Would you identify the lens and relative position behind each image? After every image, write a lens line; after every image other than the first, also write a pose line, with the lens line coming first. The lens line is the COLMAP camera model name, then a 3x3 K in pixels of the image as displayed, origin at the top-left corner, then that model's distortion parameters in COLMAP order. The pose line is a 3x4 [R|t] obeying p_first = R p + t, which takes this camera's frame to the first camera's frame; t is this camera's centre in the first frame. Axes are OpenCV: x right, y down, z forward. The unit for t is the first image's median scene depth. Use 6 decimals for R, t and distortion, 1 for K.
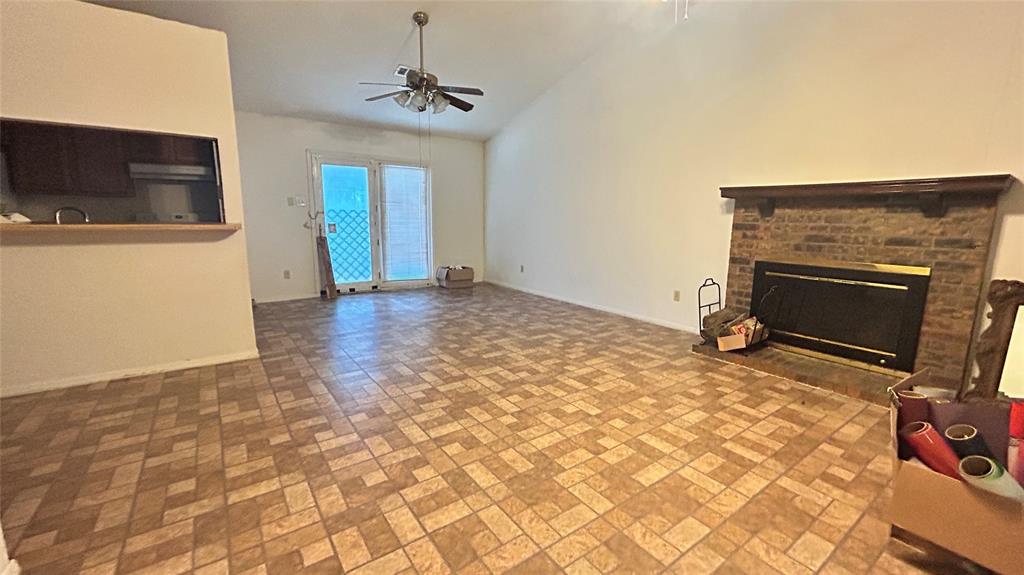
lens RADIAL K [[414.9, 0, 511.0], [0, 414.9, 285.3], [0, 0, 1]] dist [0.000408, 0.000147]
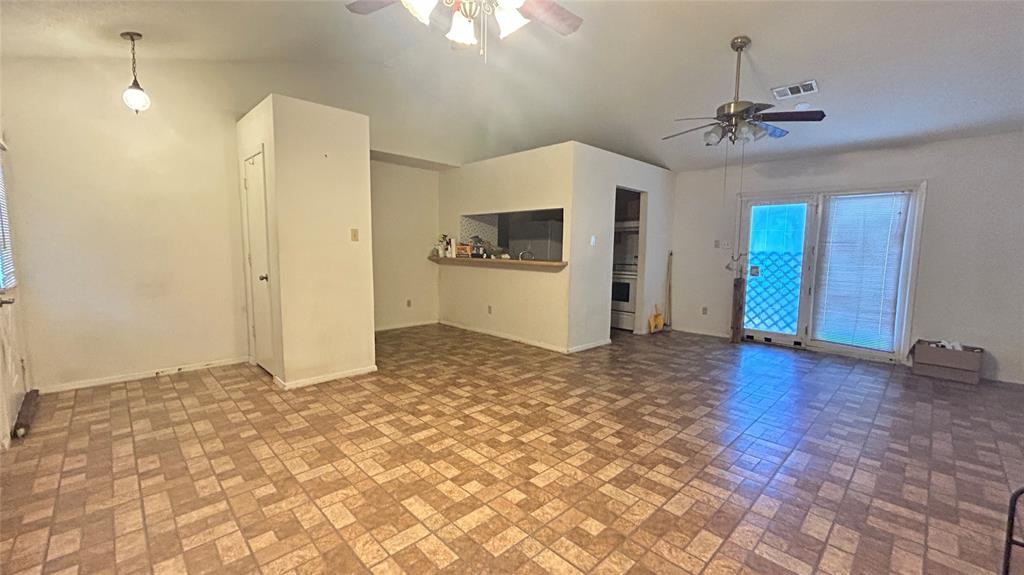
lens RADIAL K [[414.9, 0, 511.5], [0, 414.9, 286.5], [0, 0, 1]] dist [0.000408, 0.000147]
pose [[0.149056, 0.086080, -0.985075, 0.799218], [-0.175485, 0.982693, 0.059319, -0.113453], [0.973133, 0.164024, 0.161582, 0.572388]]
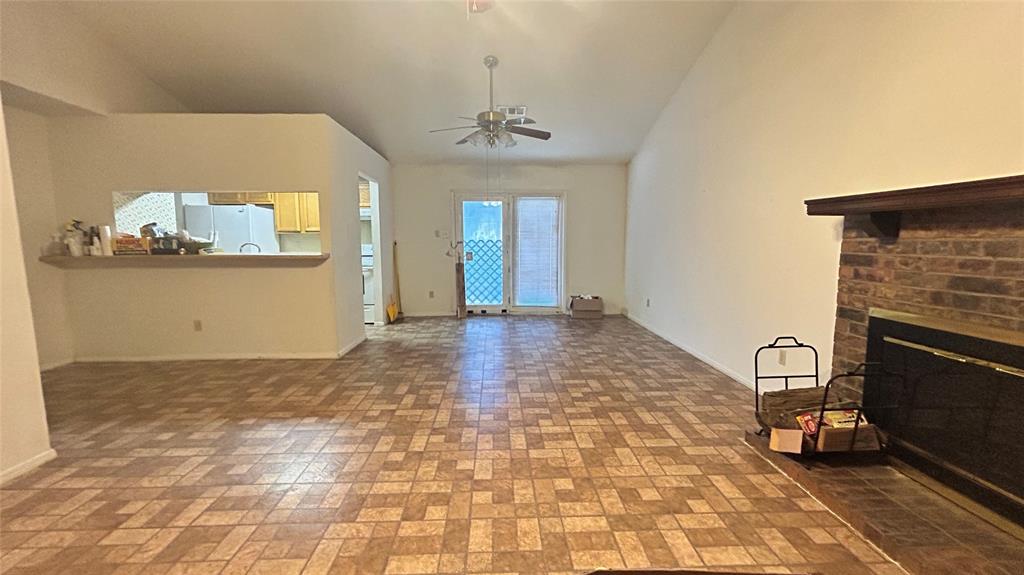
lens RADIAL K [[414.9, 0, 510.6], [0, 414.9, 286.4], [0, 0, 1]] dist [0.000408, 0.000147]
pose [[0.832620, 0.046371, -0.551900, 0.545670], [-0.079150, 0.996223, -0.035707, -0.044114], [0.548160, 0.073413, 0.833145, 0.229810]]
